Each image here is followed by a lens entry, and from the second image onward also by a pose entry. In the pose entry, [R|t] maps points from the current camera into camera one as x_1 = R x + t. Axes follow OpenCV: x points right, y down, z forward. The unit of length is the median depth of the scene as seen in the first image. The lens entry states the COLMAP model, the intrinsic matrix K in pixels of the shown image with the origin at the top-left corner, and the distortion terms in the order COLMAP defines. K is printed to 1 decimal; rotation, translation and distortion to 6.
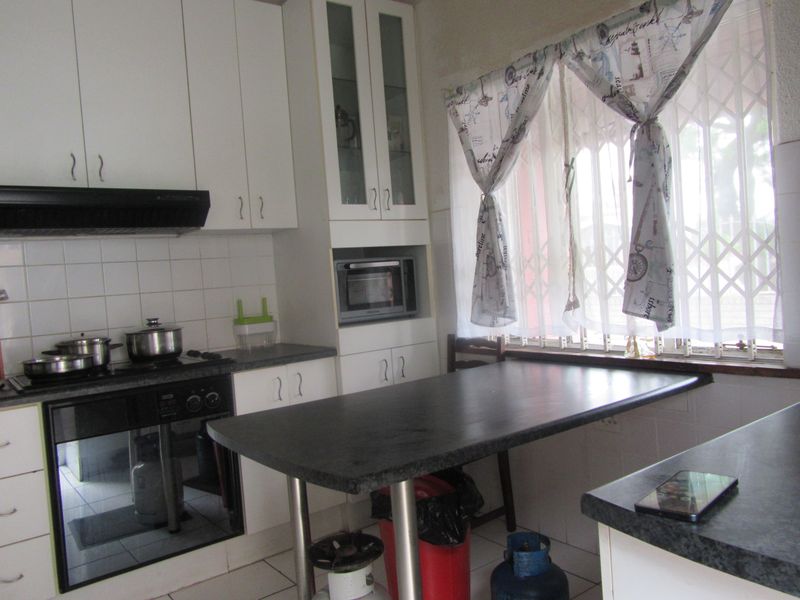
lens RADIAL K [[622.2, 0, 400.0], [0, 622.2, 300.0], [0, 0, 1]] dist [-0.002712, -0.002193]
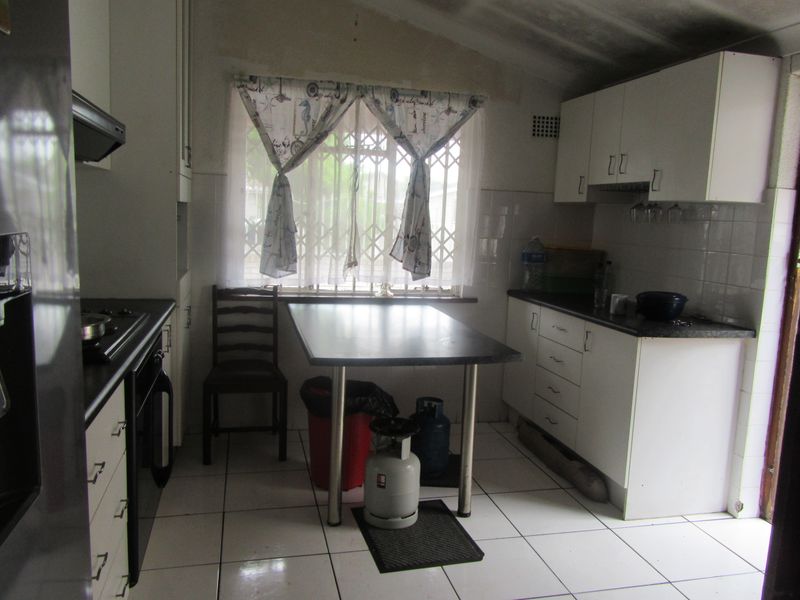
lens RADIAL K [[622.2, 0, 400.0], [0, 622.2, 300.0], [0, 0, 1]] dist [-0.002712, -0.002193]
pose [[0.385758, -0.027785, 0.922181, -1.013946], [-0.036475, 0.998306, 0.045337, 0.022386], [-0.921879, -0.051126, 0.384091, 0.297455]]
